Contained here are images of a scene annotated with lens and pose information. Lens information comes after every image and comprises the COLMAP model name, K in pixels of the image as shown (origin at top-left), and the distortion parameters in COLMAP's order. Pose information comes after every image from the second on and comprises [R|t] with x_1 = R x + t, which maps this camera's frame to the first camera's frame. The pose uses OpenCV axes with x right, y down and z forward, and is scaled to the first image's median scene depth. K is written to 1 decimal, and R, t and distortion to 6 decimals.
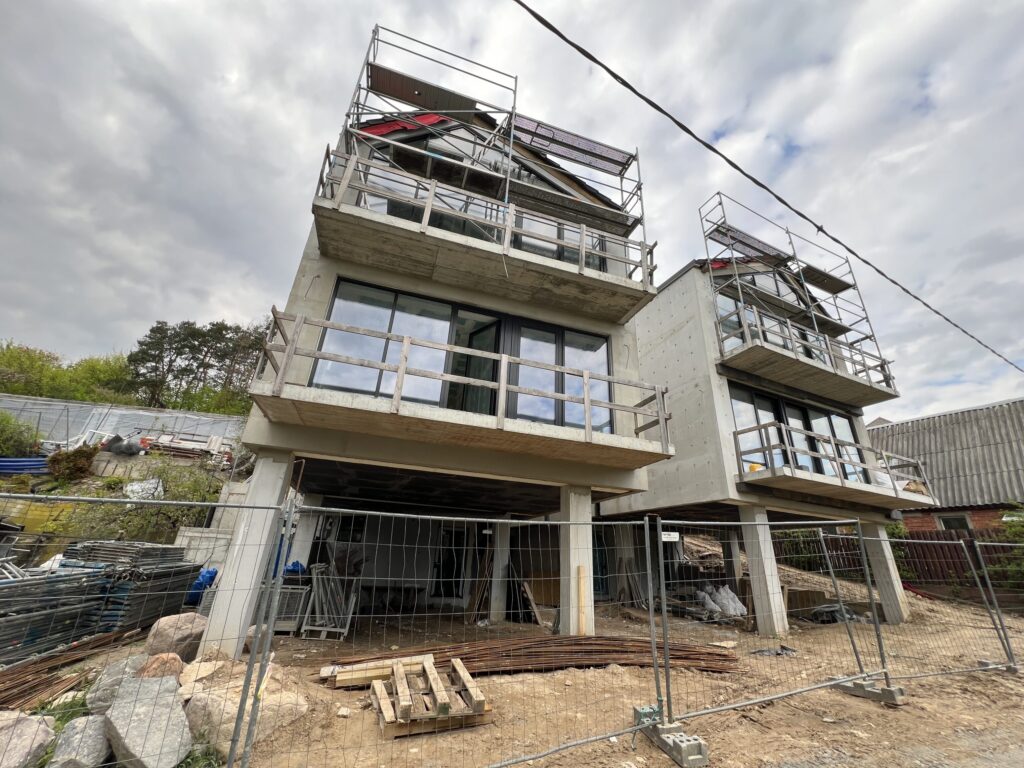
lens RADIAL K [[411.1, 0, 514.5], [0, 411.1, 387.4], [0, 0, 1]] dist [0.007760, -0.000149]
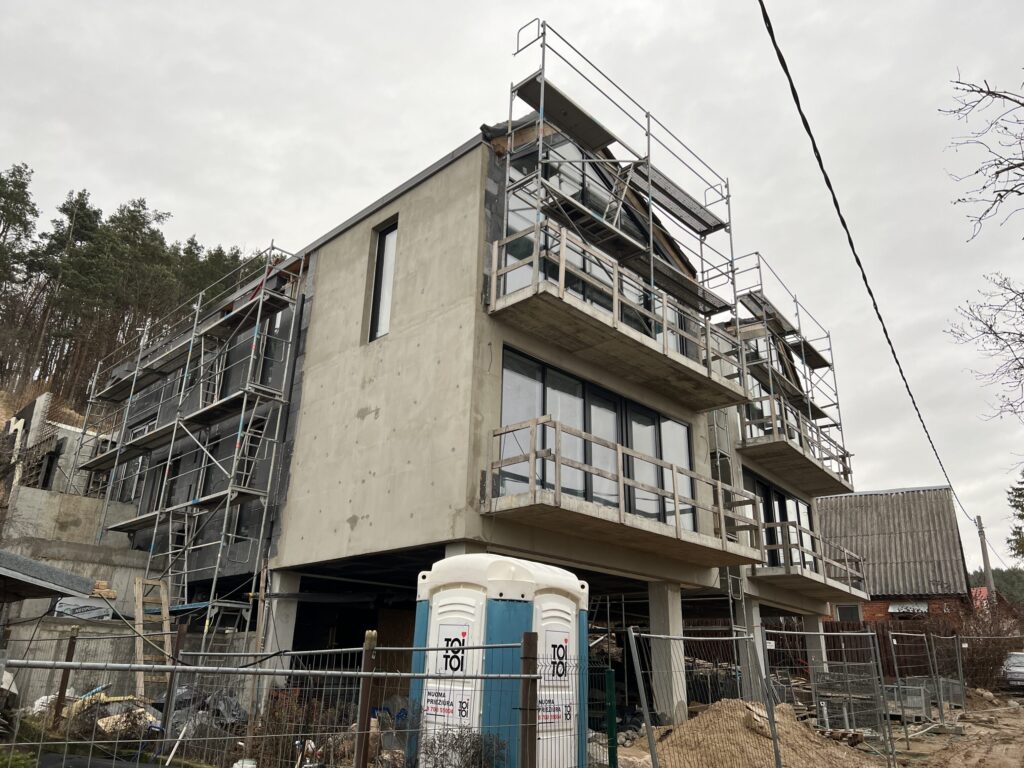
lens RADIAL K [[772.1, 0, 509.9], [0, 772.1, 378.0], [0, 0, 1]] dist [0.068257, -0.004598]
pose [[0.881130, 0.148951, 0.448803, -0.691263], [-0.175898, 0.984231, 0.018688, -0.136992], [-0.438942, -0.095410, 0.893435, -0.303696]]
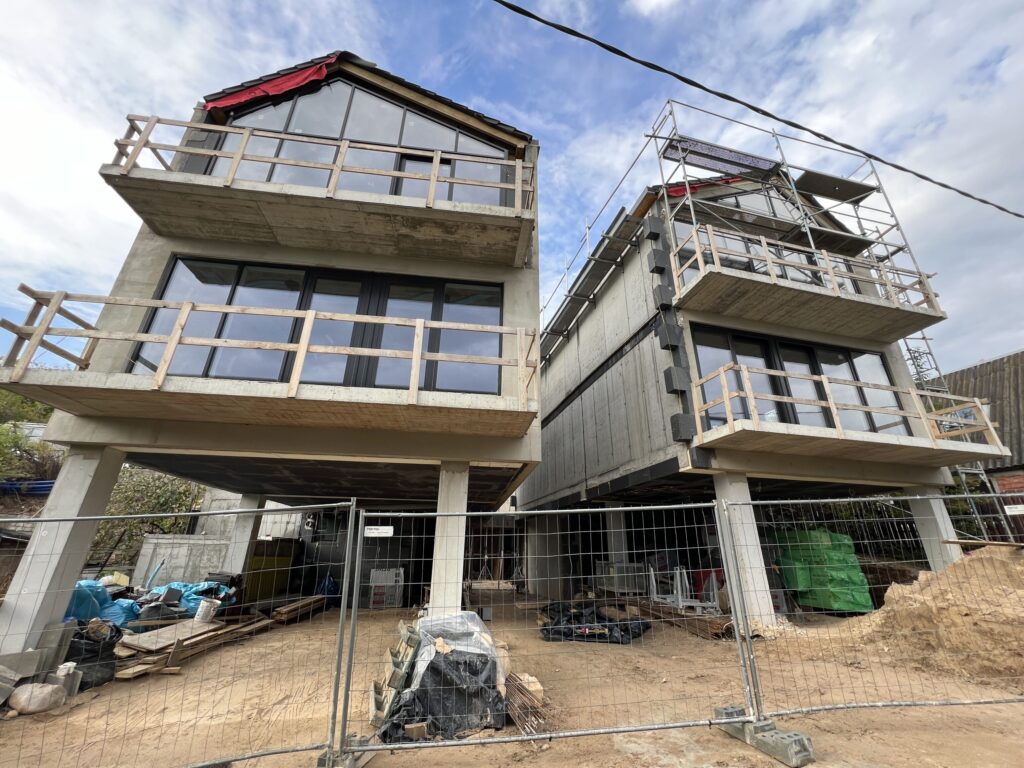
lens RADIAL K [[411.1, 0, 515.3], [0, 411.1, 389.8], [0, 0, 1]] dist [0.007760, -0.000149]
pose [[0.981695, -0.104577, -0.159183, 0.258372], [0.107238, 0.994200, 0.008198, 0.061052], [0.157402, -0.025118, 0.987215, 0.121346]]
